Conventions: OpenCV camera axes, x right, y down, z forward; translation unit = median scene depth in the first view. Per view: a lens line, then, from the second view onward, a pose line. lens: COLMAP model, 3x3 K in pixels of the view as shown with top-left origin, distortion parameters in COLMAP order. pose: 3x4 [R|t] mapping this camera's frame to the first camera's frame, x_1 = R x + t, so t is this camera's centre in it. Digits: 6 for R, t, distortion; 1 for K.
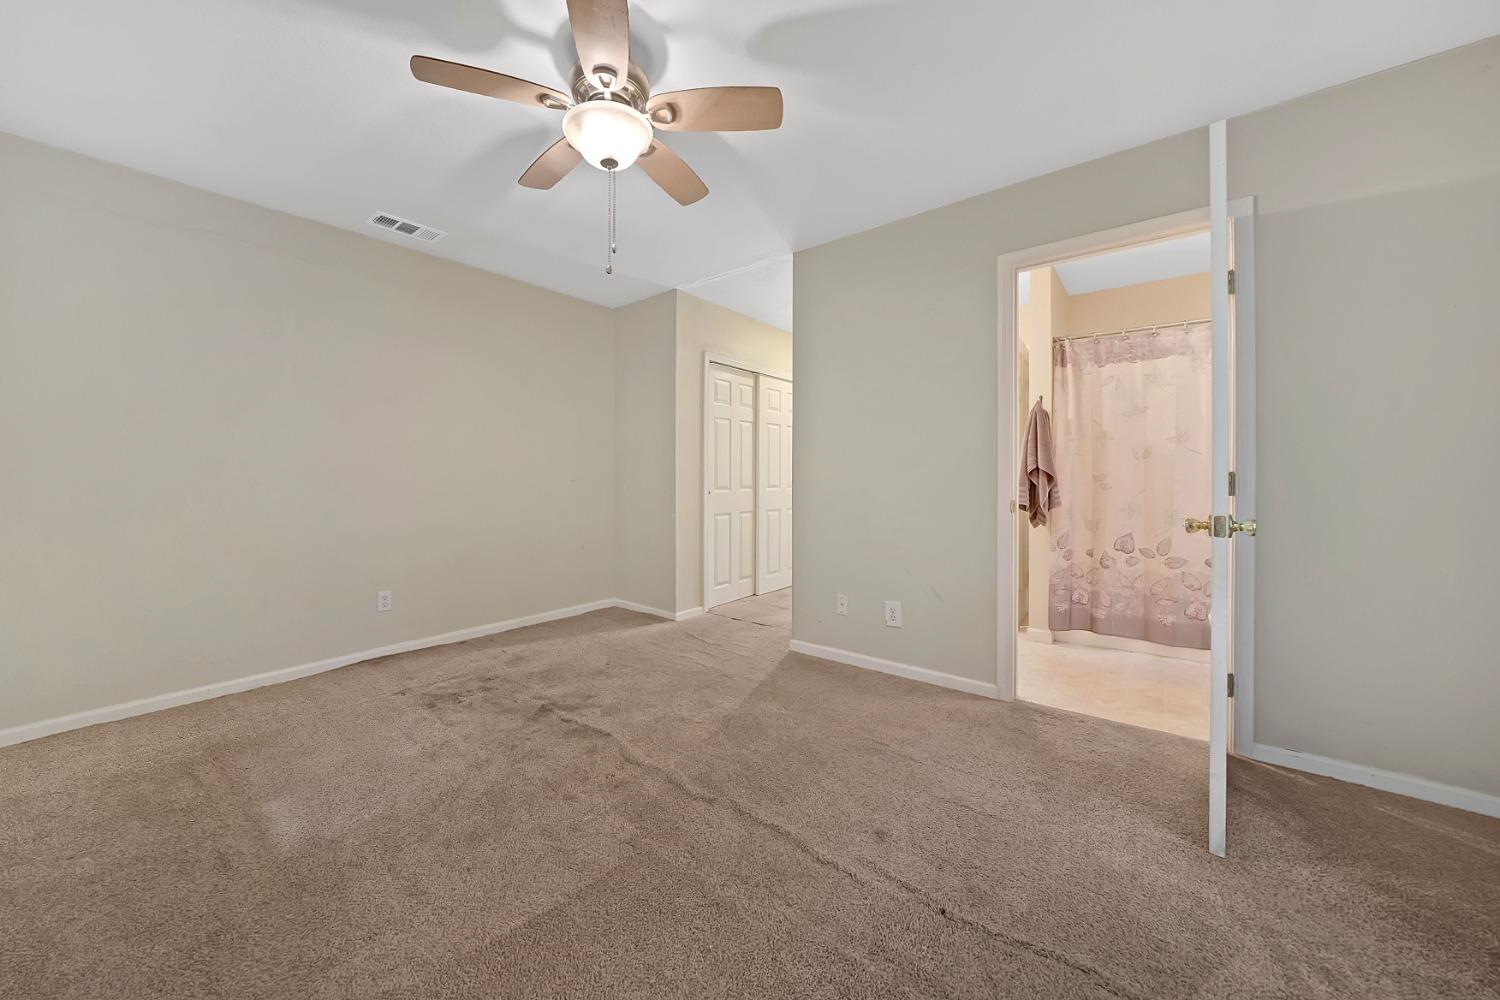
lens RADIAL K [[538.3, 0, 740.1], [0, 538.3, 477.3], [0, 0, 1]] dist [-0.005250, 0.000306]
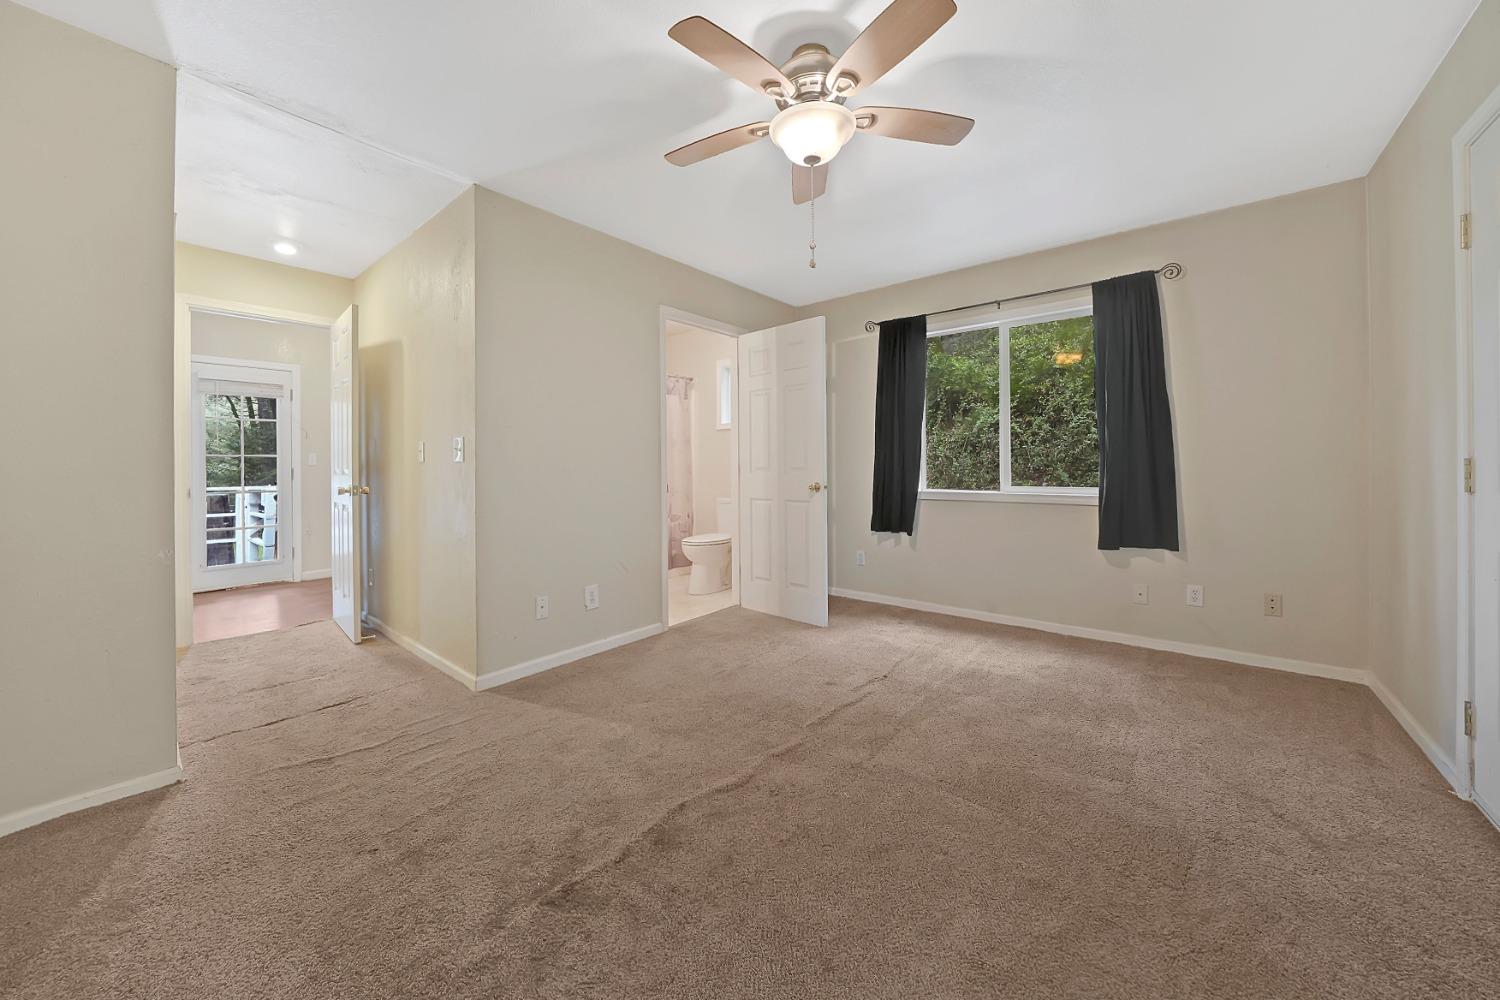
lens RADIAL K [[544.5, 0, 747.3], [0, 544.5, 469.5], [0, 0, 1]] dist [-0.001976, 0.000155]
pose [[-0.009259, 0.002640, 0.999954, -1.213113], [0.005977, 0.999979, -0.002584, 0.016456], [-0.999939, 0.005953, -0.009274, 1.102527]]
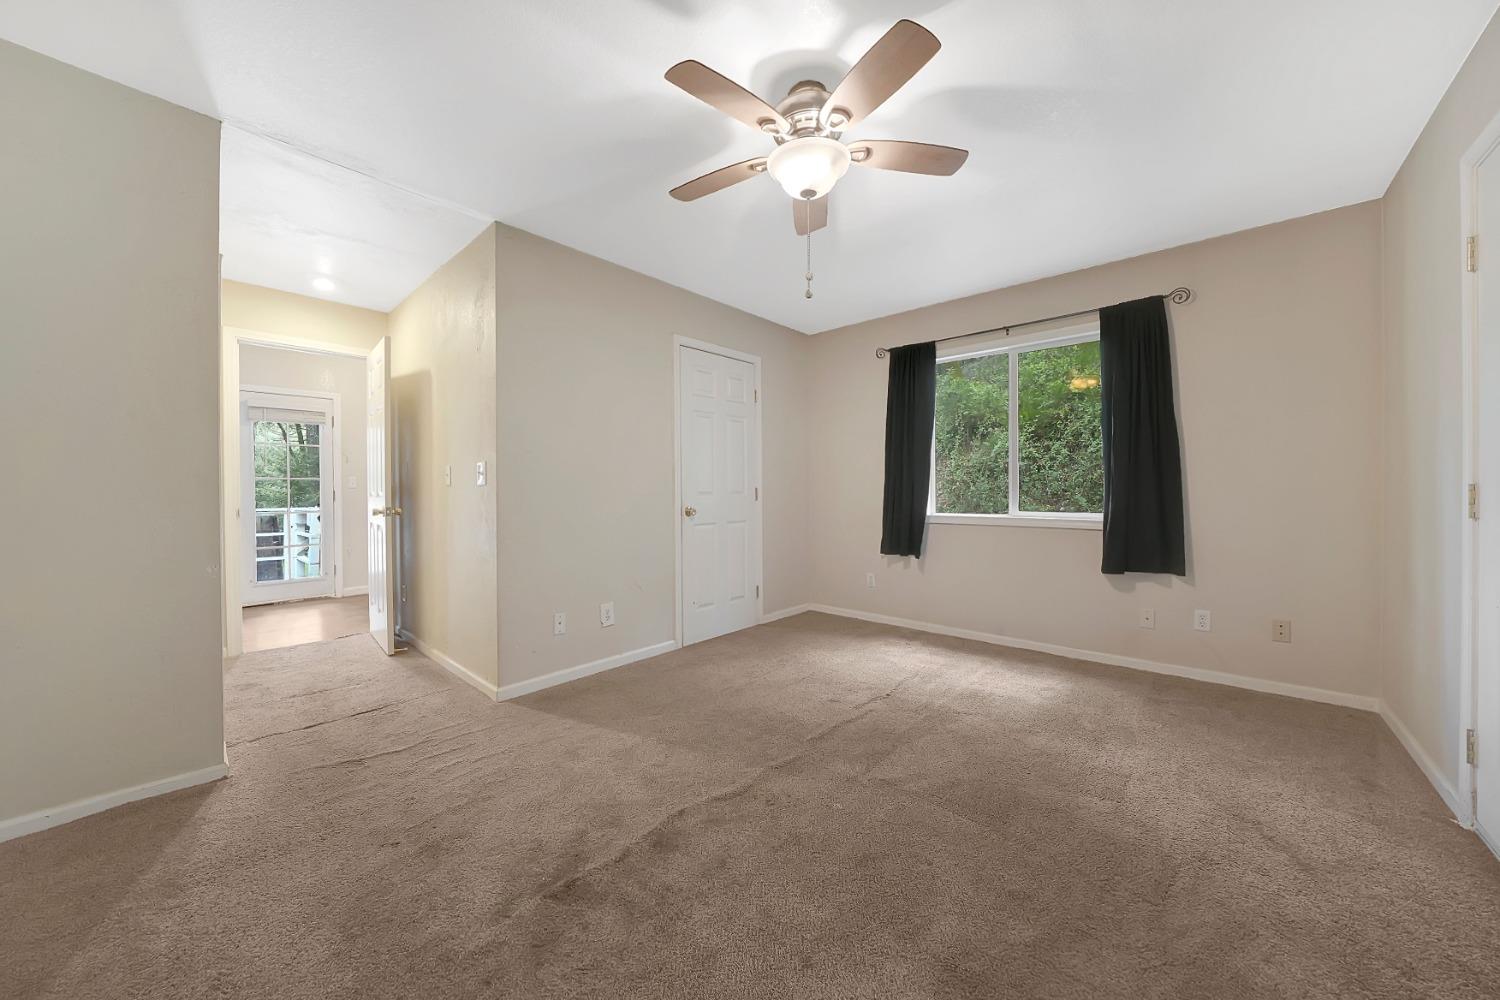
lens RADIAL K [[533.5, 0, 747.9], [0, 533.5, 498.1], [0, 0, 1]] dist [-0.001398, -0.000175]
pose [[0.033954, -0.006466, 0.999402, -1.233459], [0.002806, 0.999976, 0.006374, 0.016589], [-0.999419, 0.002588, 0.033972, 1.056185]]
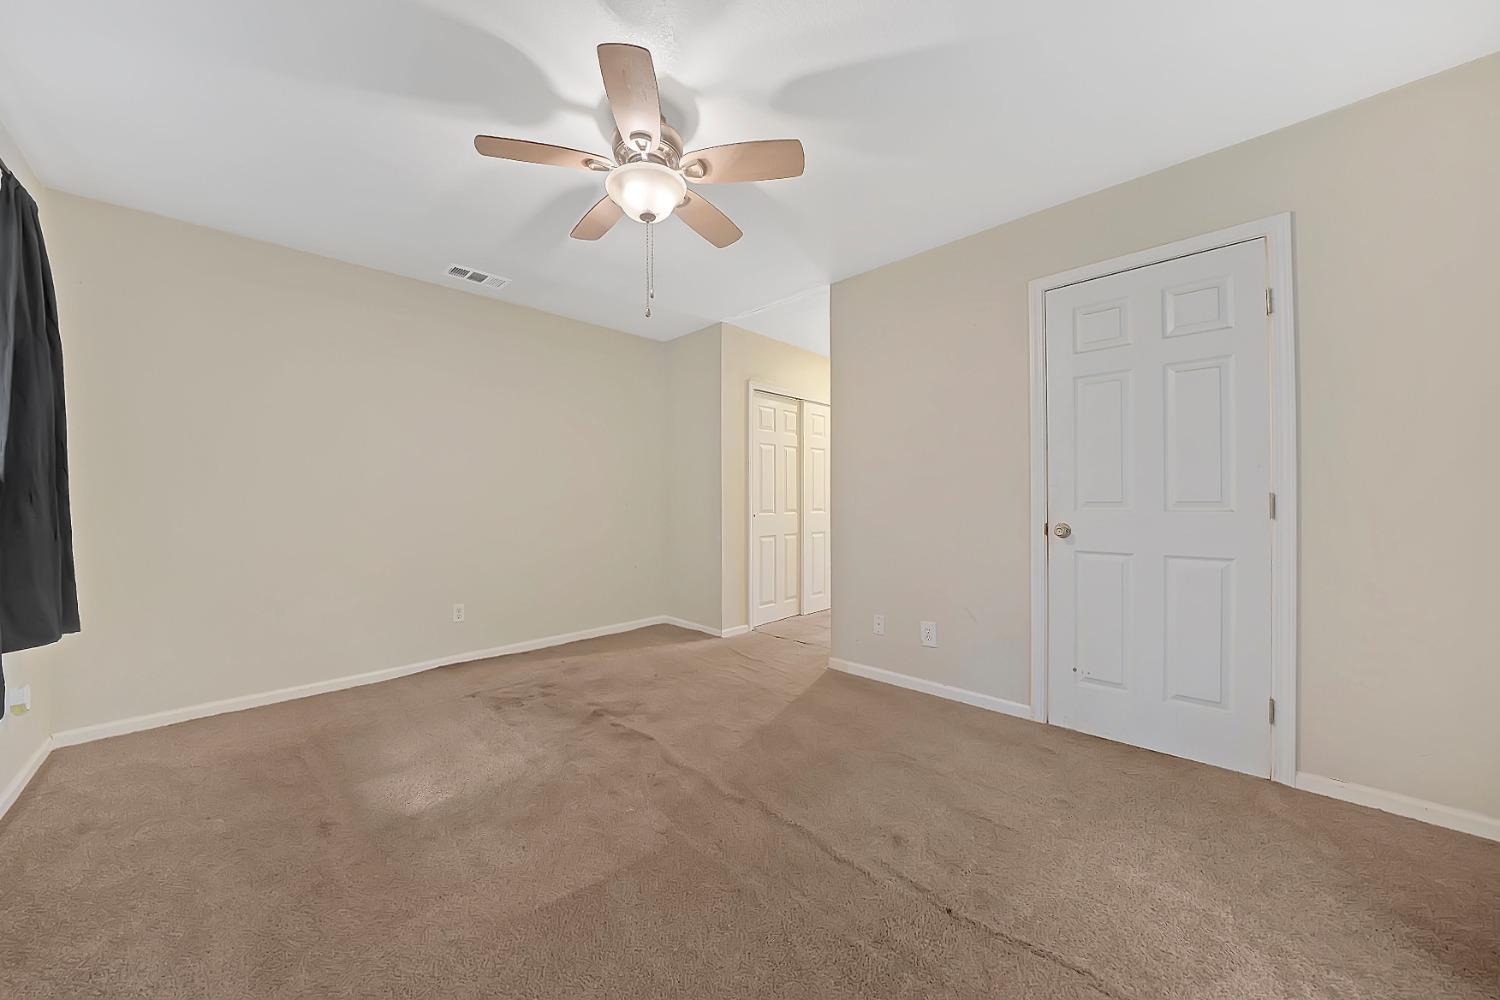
lens RADIAL K [[533.5, 0, 747.9], [0, 533.5, 498.1], [0, 0, 1]] dist [-0.001398, -0.000175]
pose [[0.995378, -0.004746, -0.095922, 0.065497], [0.004434, 0.999984, -0.003471, -0.003773], [0.095937, 0.003030, 0.995383, -0.068081]]
